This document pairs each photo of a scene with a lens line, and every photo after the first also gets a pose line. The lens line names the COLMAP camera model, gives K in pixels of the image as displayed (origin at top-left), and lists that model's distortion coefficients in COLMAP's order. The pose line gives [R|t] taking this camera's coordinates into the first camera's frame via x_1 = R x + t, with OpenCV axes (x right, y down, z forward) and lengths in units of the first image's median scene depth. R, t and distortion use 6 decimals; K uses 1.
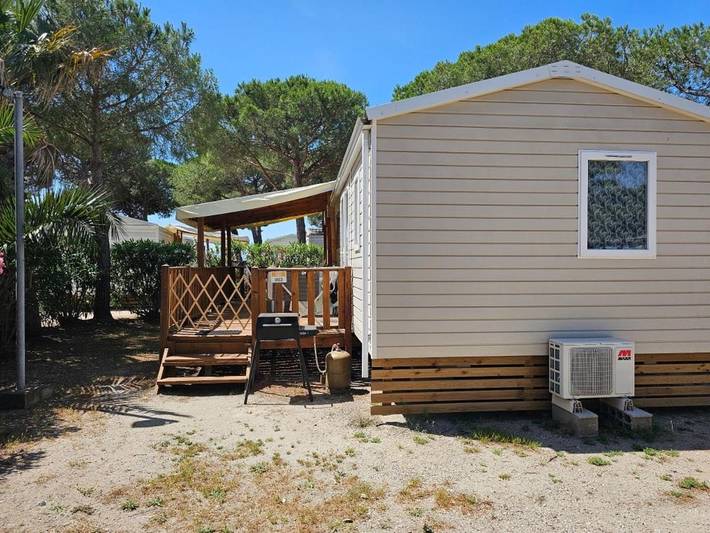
lens RADIAL K [[481.4, 0, 354.8], [0, 481.4, 266.1], [0, 0, 1]] dist [-0.001509, -0.008917]
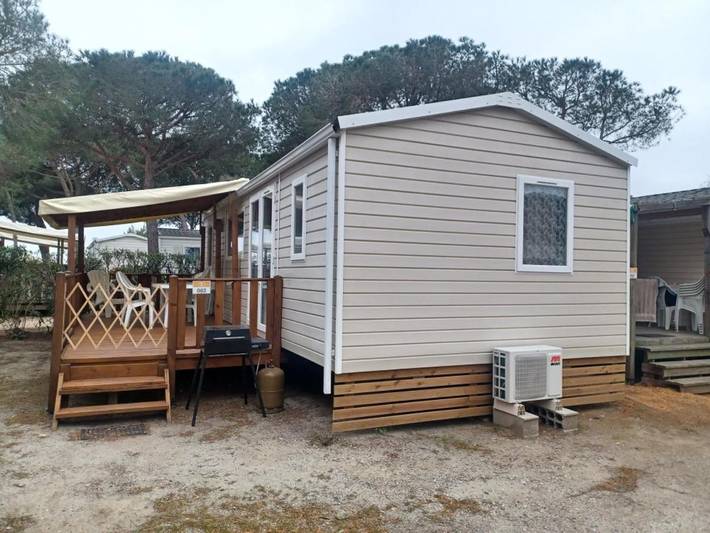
lens RADIAL K [[532.1, 0, 355.3], [0, 532.1, 268.7], [0, 0, 1]] dist [-0.003137, -0.004436]
pose [[0.949237, 0.018244, 0.314033, -0.260965], [-0.015165, 0.999810, -0.012243, -0.005186], [-0.314197, 0.006859, 0.949333, -0.025765]]
